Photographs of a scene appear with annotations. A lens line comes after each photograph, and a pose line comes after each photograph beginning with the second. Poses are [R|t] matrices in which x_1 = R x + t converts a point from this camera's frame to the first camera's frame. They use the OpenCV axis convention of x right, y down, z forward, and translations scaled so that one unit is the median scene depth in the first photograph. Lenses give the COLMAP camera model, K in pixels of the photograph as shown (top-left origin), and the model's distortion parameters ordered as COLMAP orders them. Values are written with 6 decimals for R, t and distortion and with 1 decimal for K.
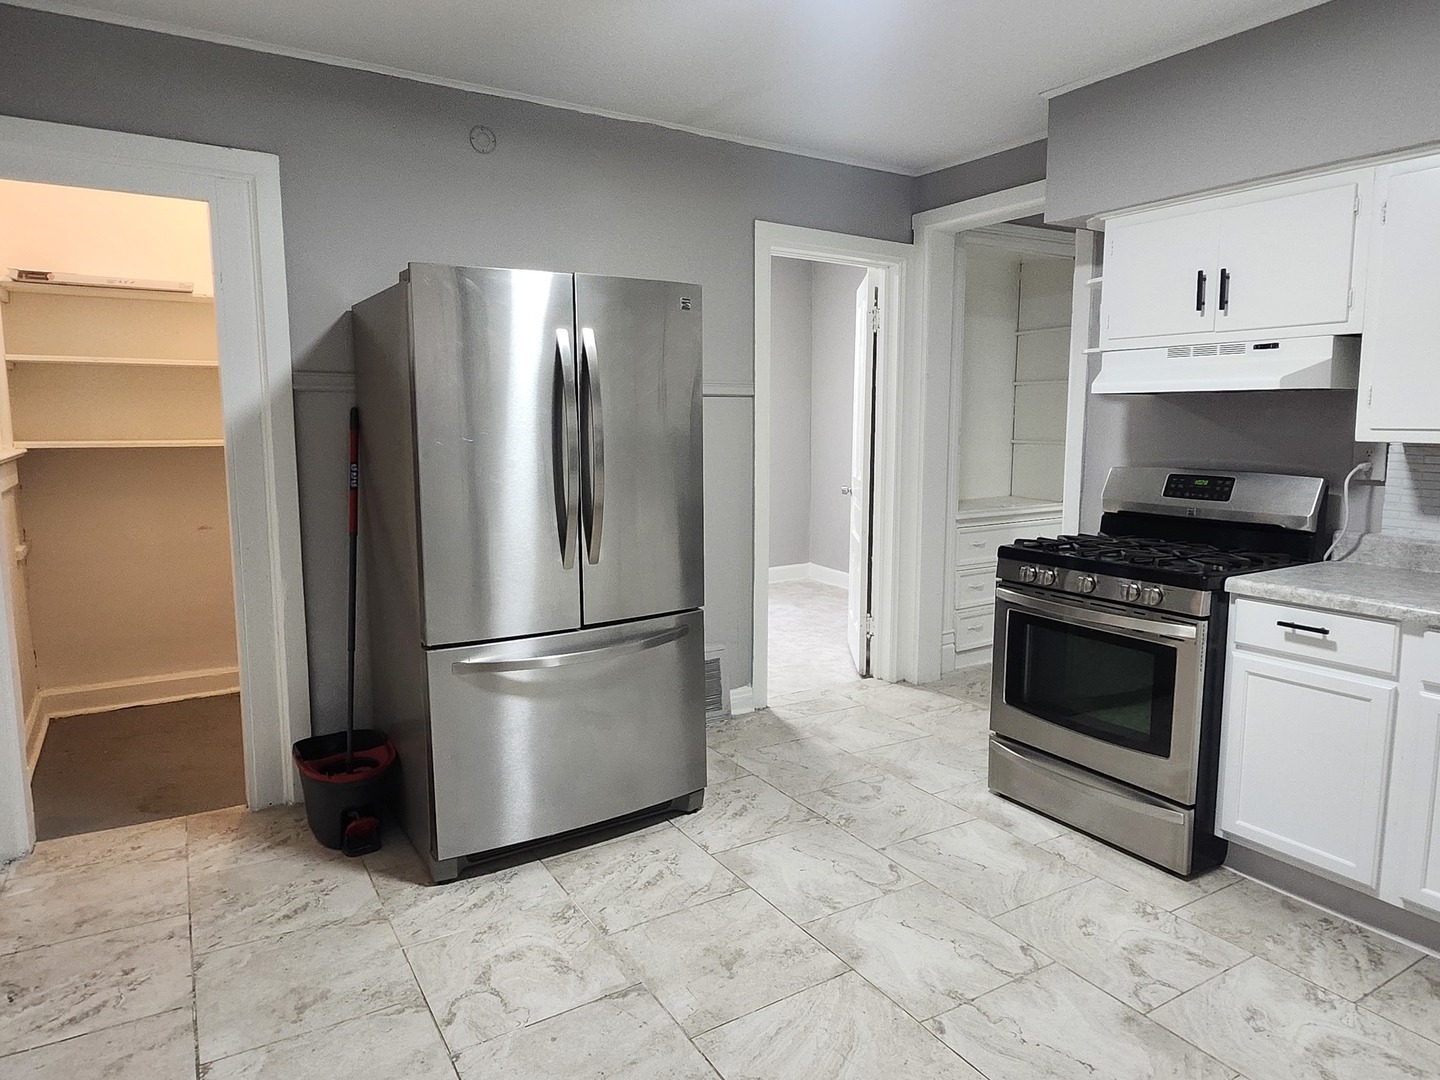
lens RADIAL K [[896.7, 0, 720.0], [0, 896.7, 540.0], [0, 0, 1]] dist [-0.017076, 0.004050]
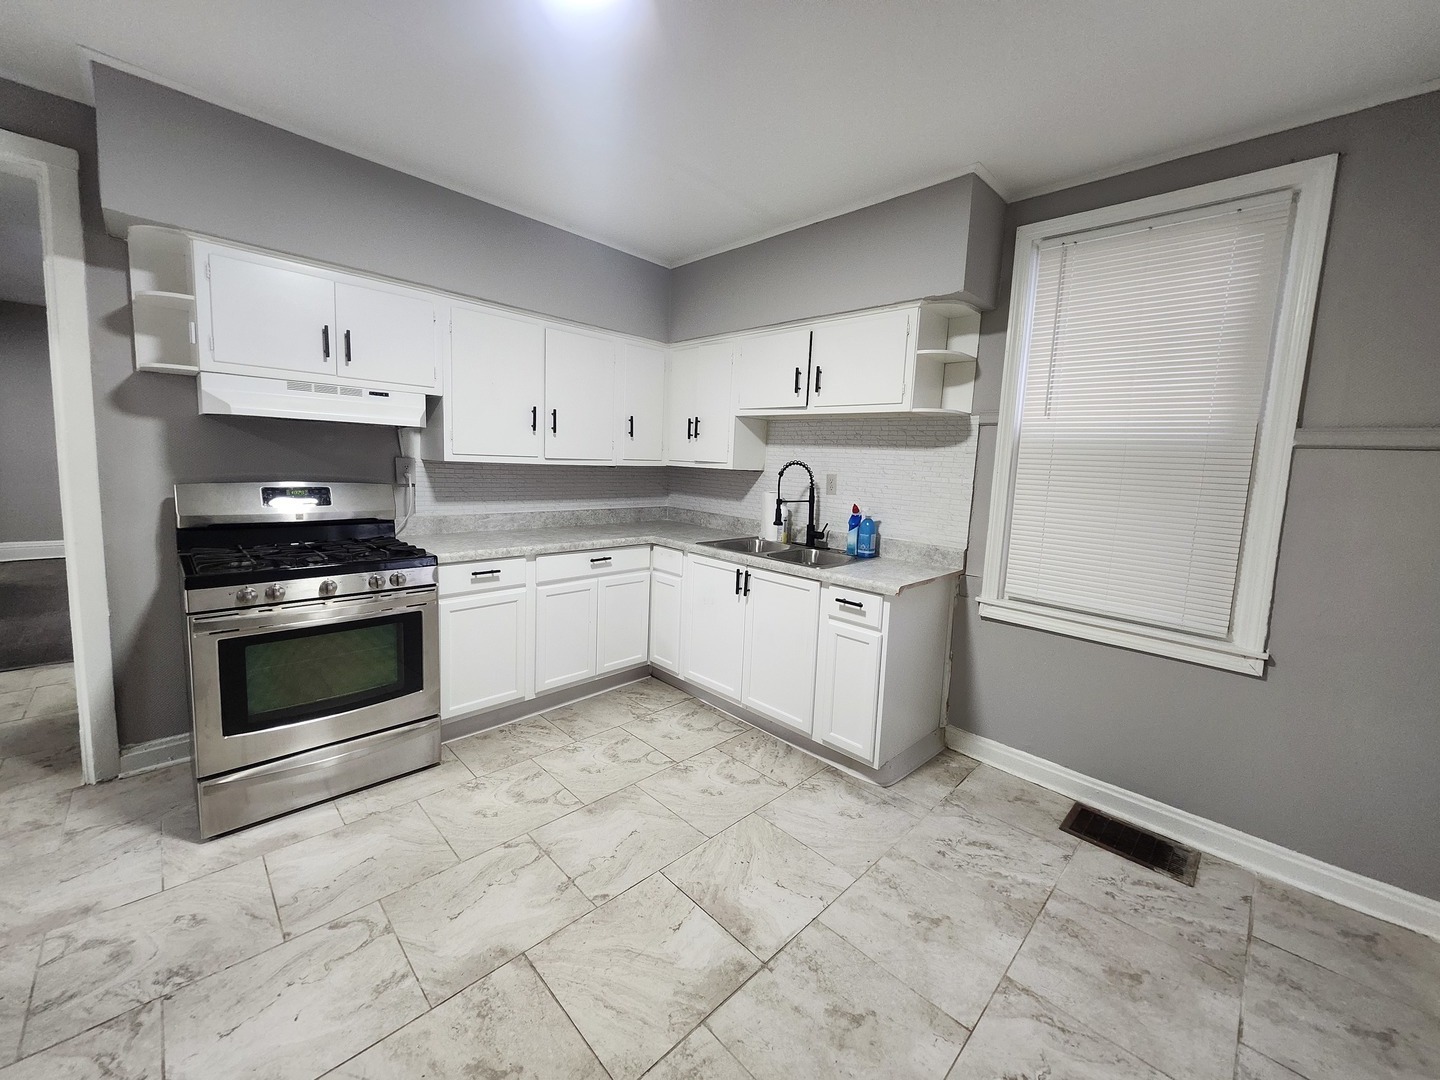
lens RADIAL K [[574.3, 0, 718.8], [0, 574.3, 517.1], [0, 0, 1]] dist [-0.000104, -0.003582]
pose [[-0.252437, -0.105843, 0.961807, -0.514014], [0.084359, 0.987807, 0.130845, -0.114676], [-0.963929, 0.114167, -0.240431, 0.849364]]
